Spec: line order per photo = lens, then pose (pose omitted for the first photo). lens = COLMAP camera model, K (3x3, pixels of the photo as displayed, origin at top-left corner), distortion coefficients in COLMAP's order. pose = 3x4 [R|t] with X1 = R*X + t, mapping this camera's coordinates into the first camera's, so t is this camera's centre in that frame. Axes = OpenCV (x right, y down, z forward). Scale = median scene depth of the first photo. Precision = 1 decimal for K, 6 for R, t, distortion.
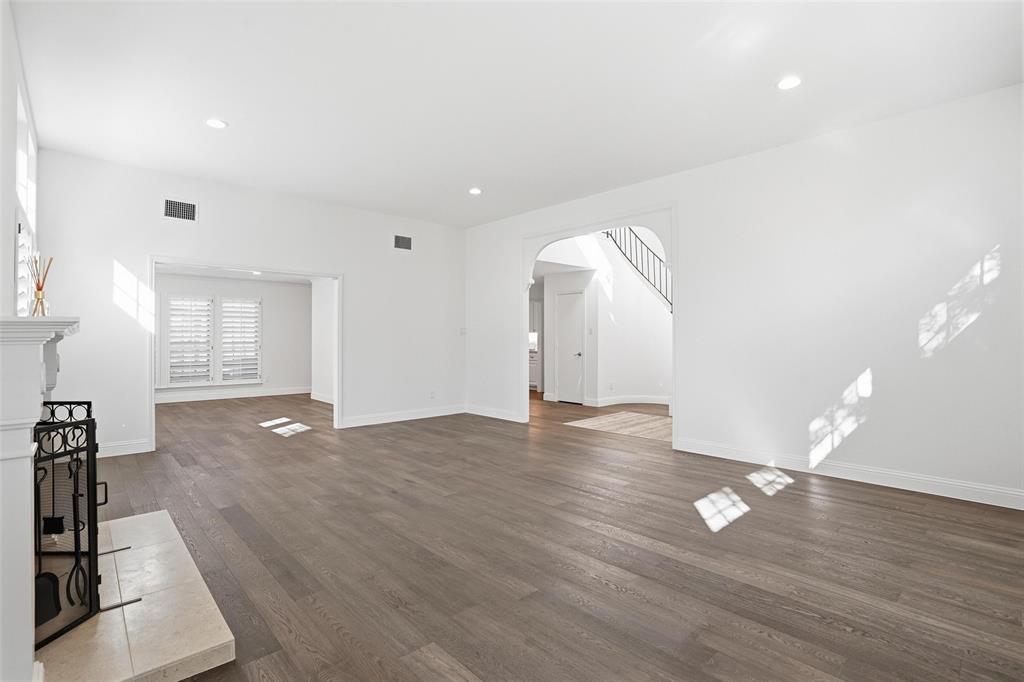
lens RADIAL K [[470.5, 0, 518.0], [0, 470.5, 341.8], [0, 0, 1]] dist [-0.026653, 0.001049]
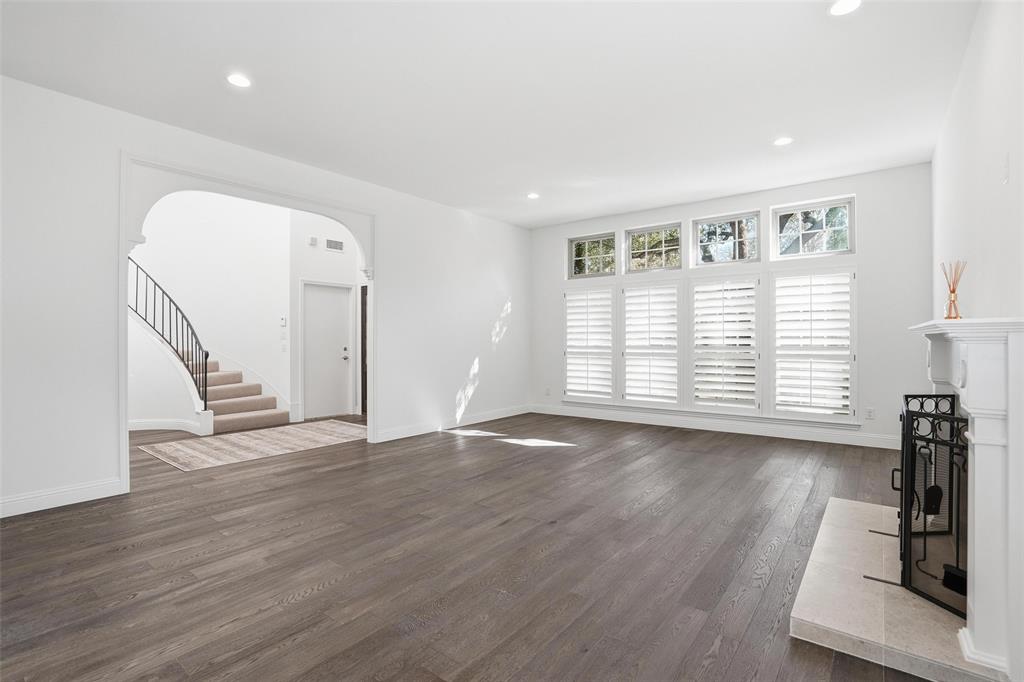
lens RADIAL K [[470.5, 0, 519.6], [0, 470.5, 340.4], [0, 0, 1]] dist [-0.026653, 0.001049]
pose [[-0.147277, 0.004405, 0.989086, -0.980995], [0.004112, 0.999984, -0.003841, 0.004560], [-0.989087, 0.003501, -0.147293, 1.079056]]
